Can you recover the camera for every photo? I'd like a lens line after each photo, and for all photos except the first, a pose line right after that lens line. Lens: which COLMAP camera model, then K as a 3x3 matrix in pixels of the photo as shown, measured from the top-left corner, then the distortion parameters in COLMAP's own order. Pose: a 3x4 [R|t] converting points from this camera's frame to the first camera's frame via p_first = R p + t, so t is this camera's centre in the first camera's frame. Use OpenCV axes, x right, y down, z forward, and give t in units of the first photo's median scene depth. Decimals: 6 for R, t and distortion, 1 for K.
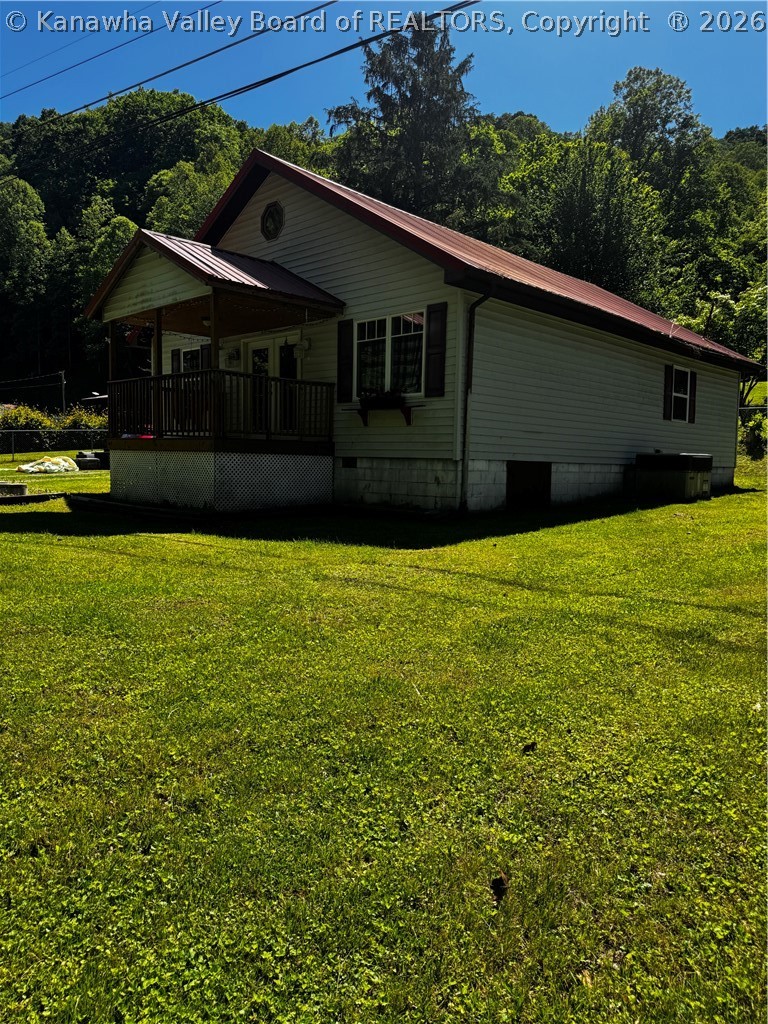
lens RADIAL K [[723.3, 0, 384.0], [0, 723.3, 512.0], [0, 0, 1]] dist [0.162432, -0.255715]
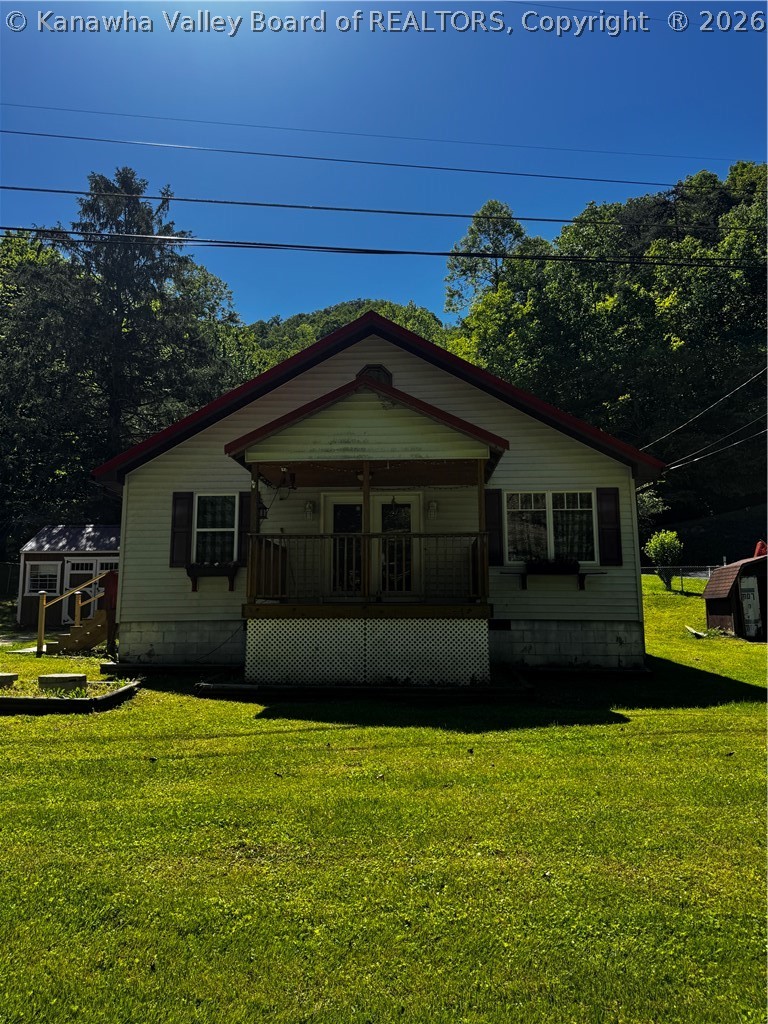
lens RADIAL K [[723.3, 0, 384.0], [0, 723.3, 512.0], [0, 0, 1]] dist [0.162432, -0.255715]
pose [[0.749259, 0.072336, 0.658315, -0.892251], [0.063866, 0.981493, -0.180536, -0.052913], [-0.659190, 0.177312, 0.730773, 0.356222]]
